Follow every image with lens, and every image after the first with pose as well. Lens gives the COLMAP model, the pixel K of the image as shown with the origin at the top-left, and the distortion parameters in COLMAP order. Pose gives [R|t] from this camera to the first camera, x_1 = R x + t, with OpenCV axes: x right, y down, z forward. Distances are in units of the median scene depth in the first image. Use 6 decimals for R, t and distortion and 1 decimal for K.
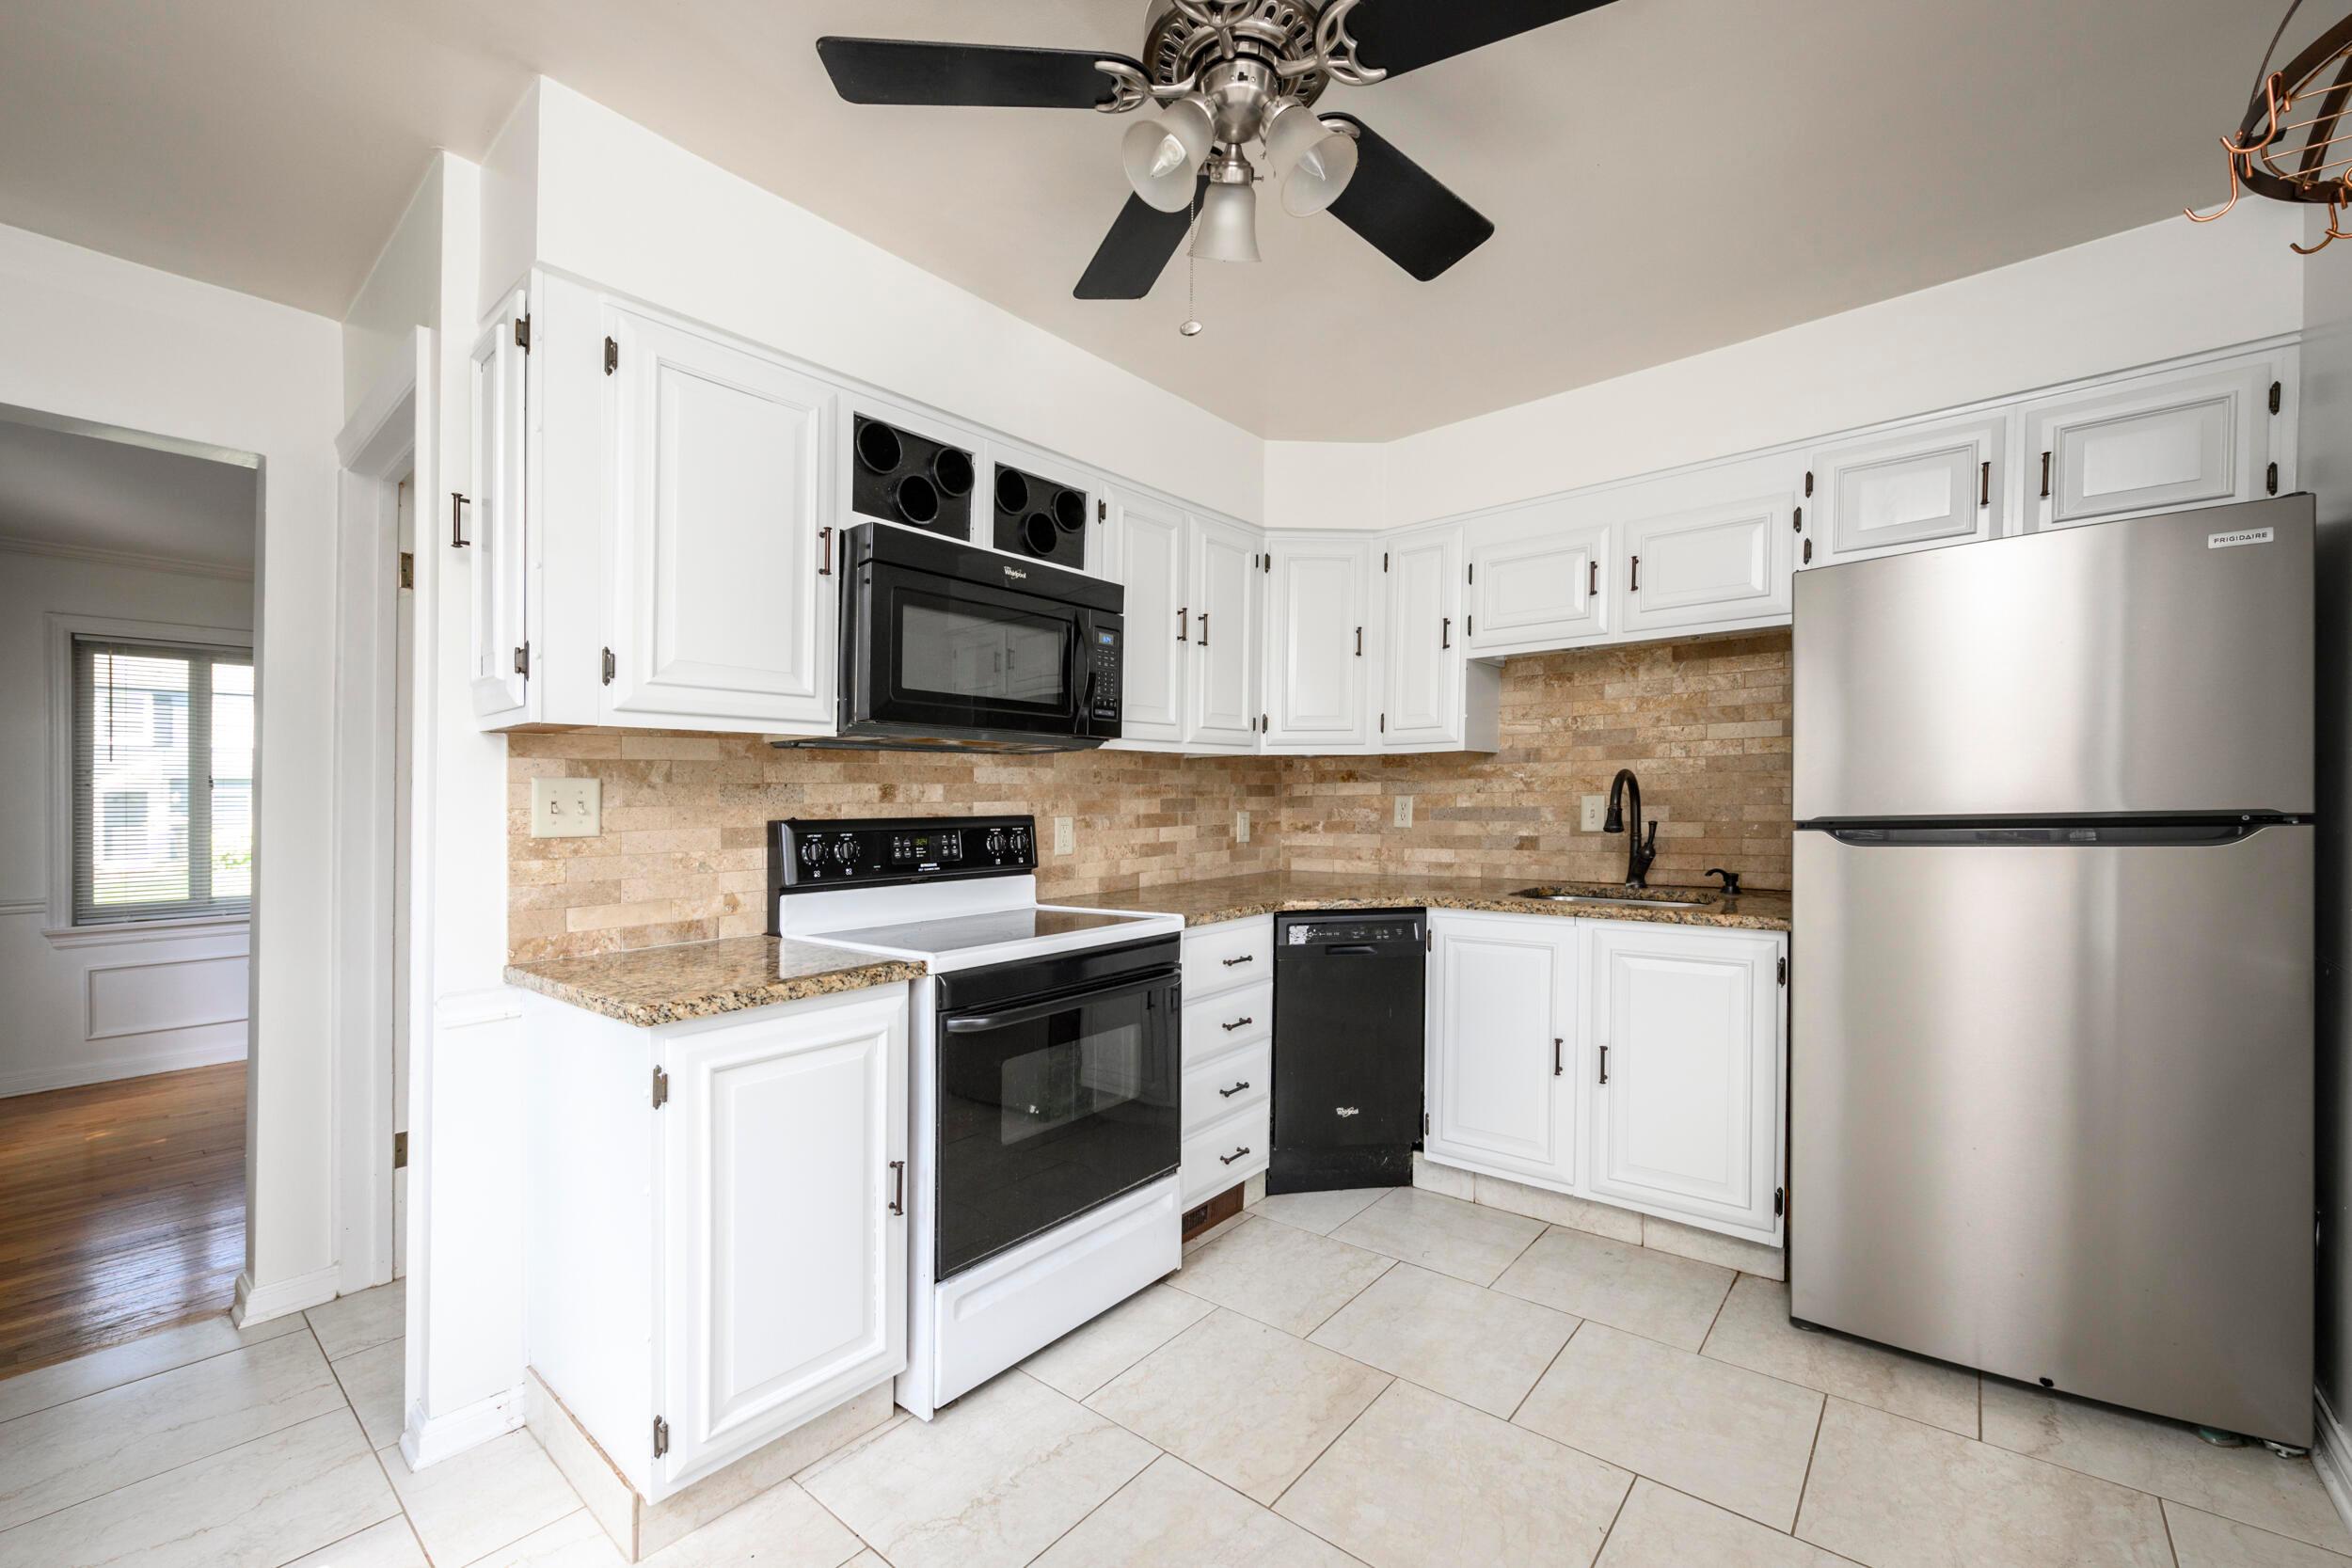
lens RADIAL K [[939.8, 0, 1174.3], [0, 939.8, 784.6], [0, 0, 1]] dist [-0.002902, -0.000486]
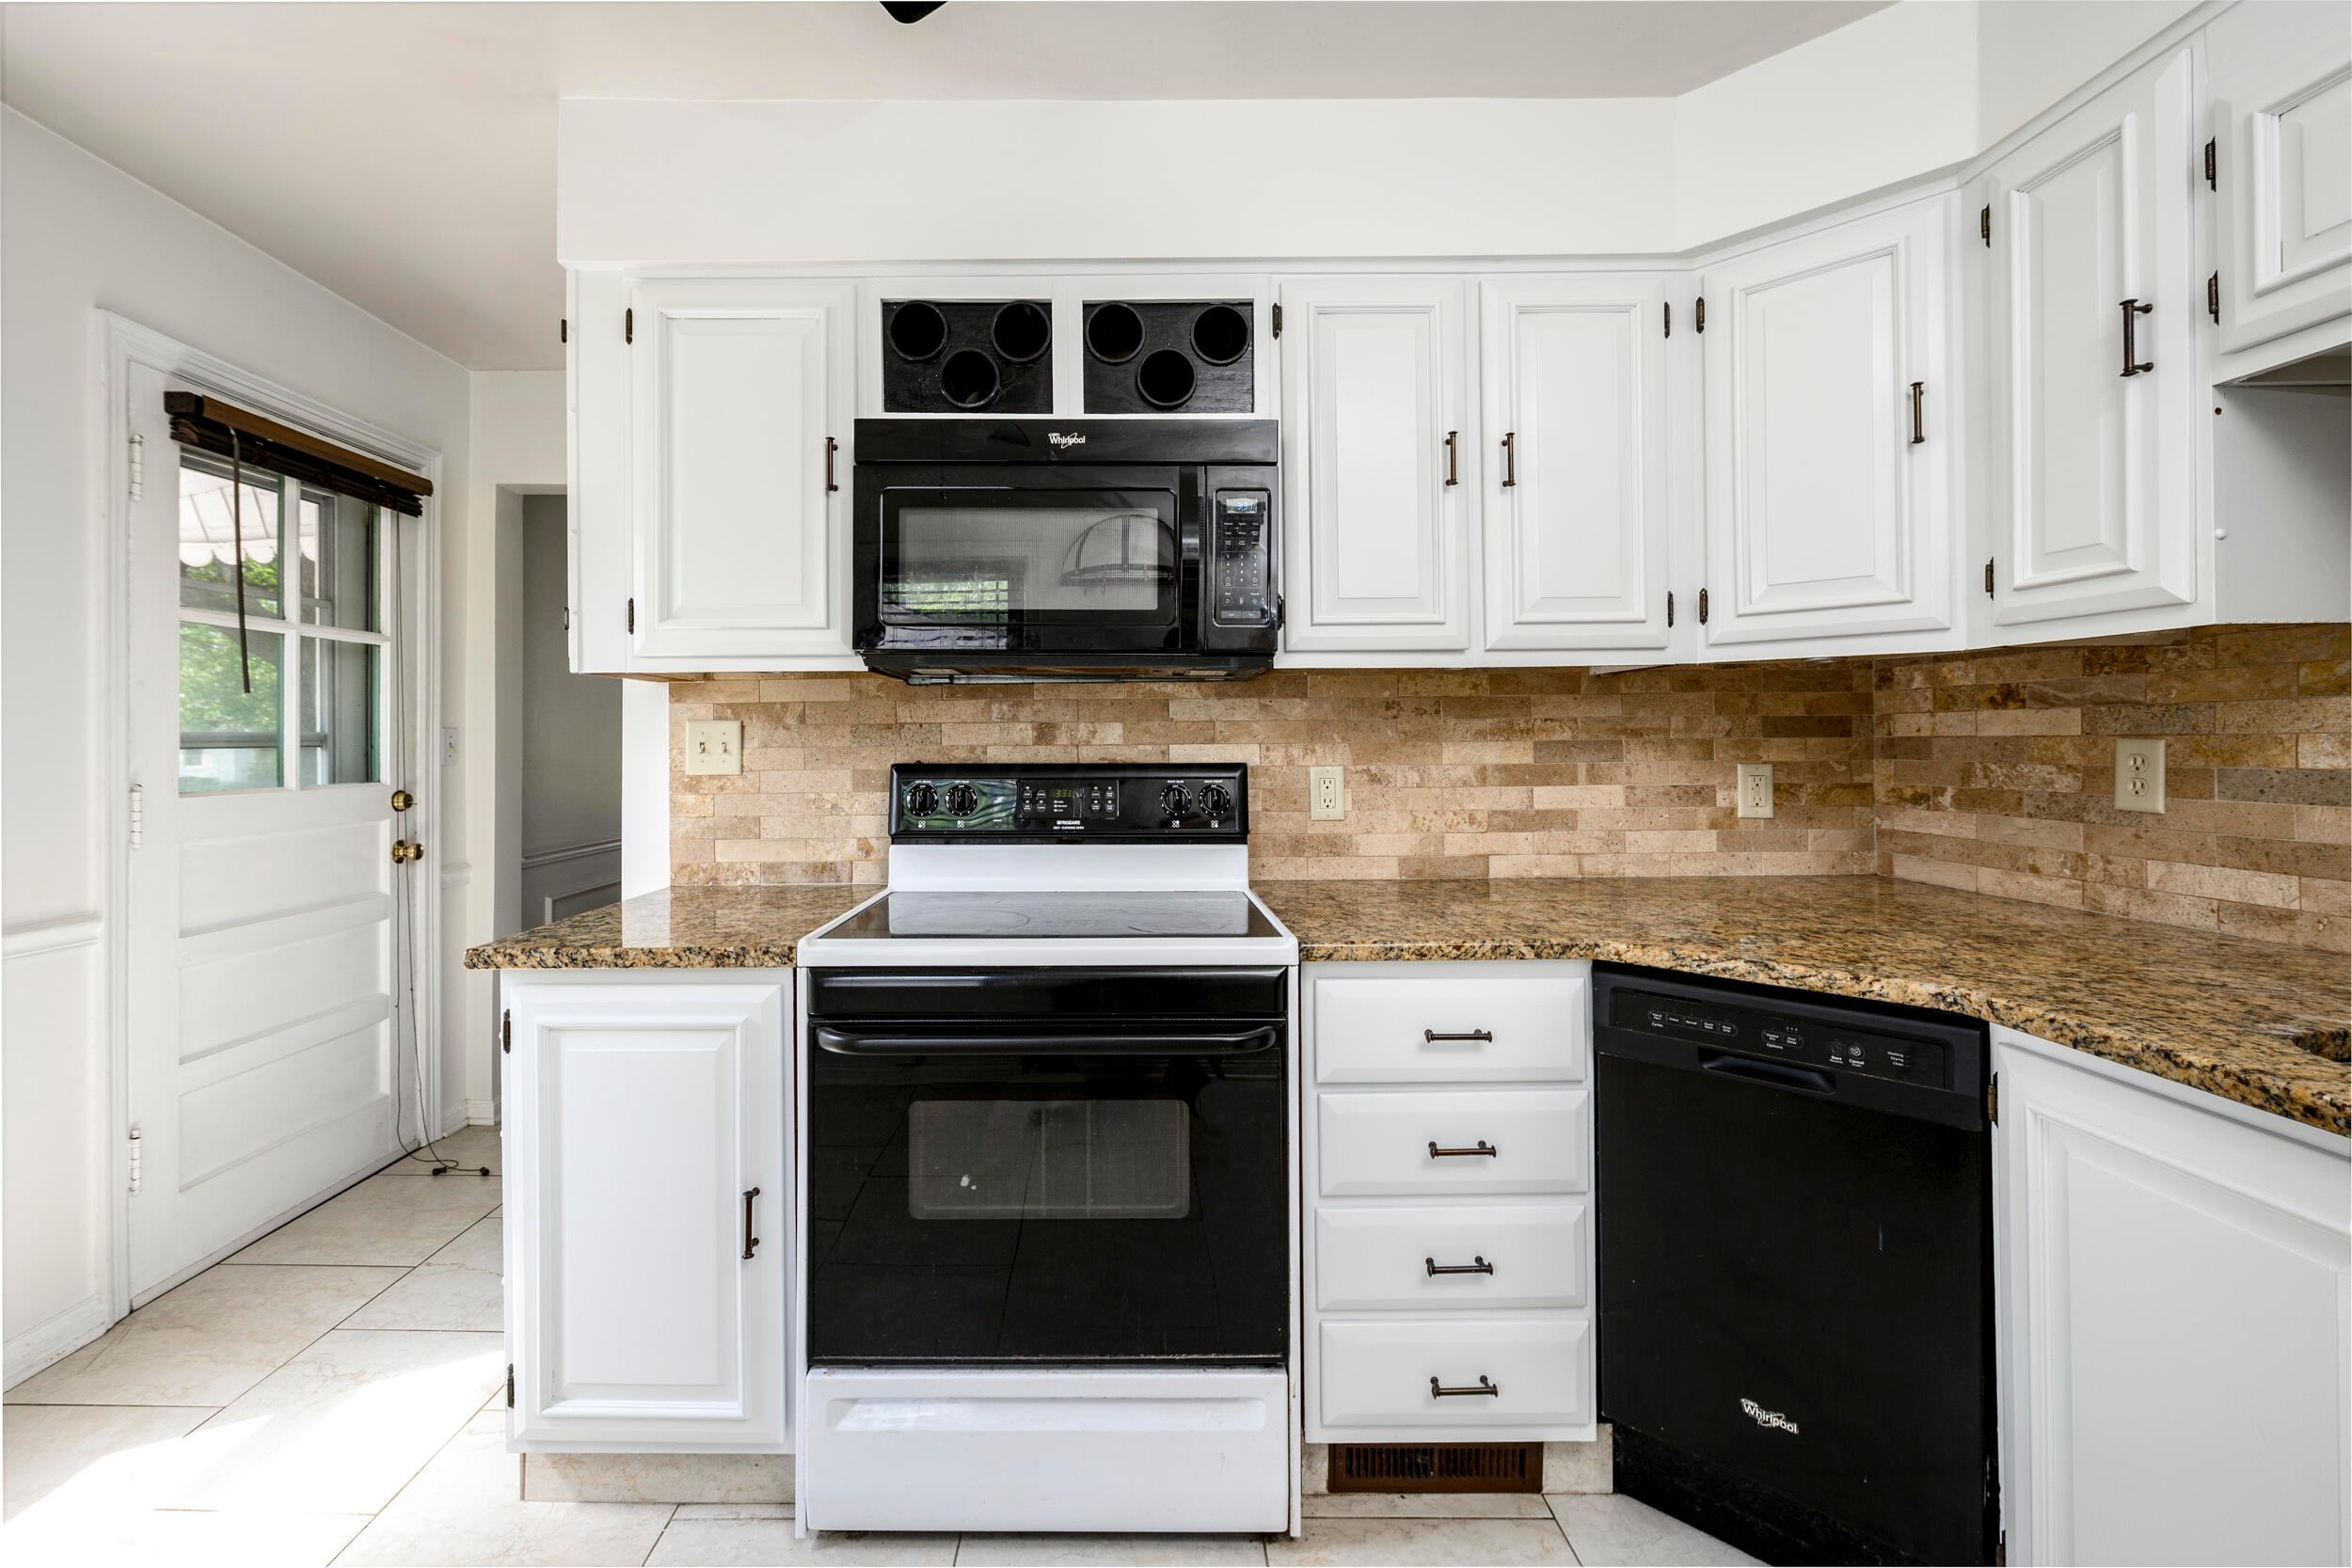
lens RADIAL K [[942.7, 0, 1175.9], [0, 942.7, 699.1], [0, 0, 1]] dist [-0.002160, -0.000147]
pose [[0.643826, -0.021871, -0.764860, 0.400914], [0.010283, 0.999748, -0.019931, -0.003655], [0.765103, 0.004968, 0.643889, 0.518313]]
